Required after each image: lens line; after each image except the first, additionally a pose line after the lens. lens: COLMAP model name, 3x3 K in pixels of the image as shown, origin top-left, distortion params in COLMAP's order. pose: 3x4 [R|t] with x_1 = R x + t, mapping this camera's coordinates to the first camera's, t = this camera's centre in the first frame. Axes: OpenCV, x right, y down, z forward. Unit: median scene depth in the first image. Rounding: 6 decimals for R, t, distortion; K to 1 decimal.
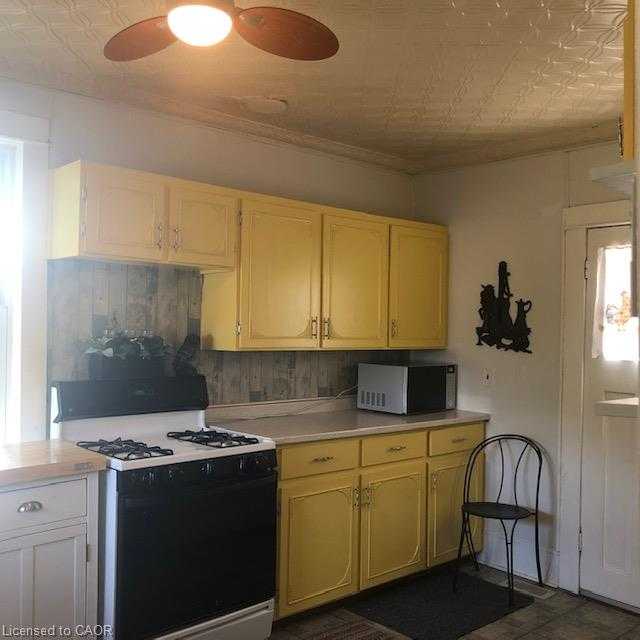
lens RADIAL K [[678.5, 0, 320.0], [0, 678.5, 320.0], [0, 0, 1]] dist [0.130841, -0.408223]
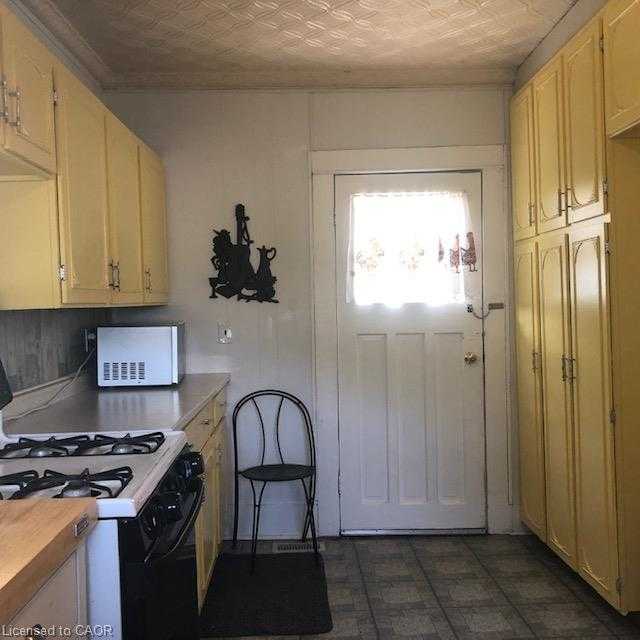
lens RADIAL K [[678.5, 0, 320.0], [0, 678.5, 320.0], [0, 0, 1]] dist [0.130841, -0.408223]
pose [[0.654404, -0.058904, 0.753848, -0.360091], [0.029665, 0.998194, 0.052245, 0.024191], [-0.755563, -0.011826, 0.654969, 0.328322]]
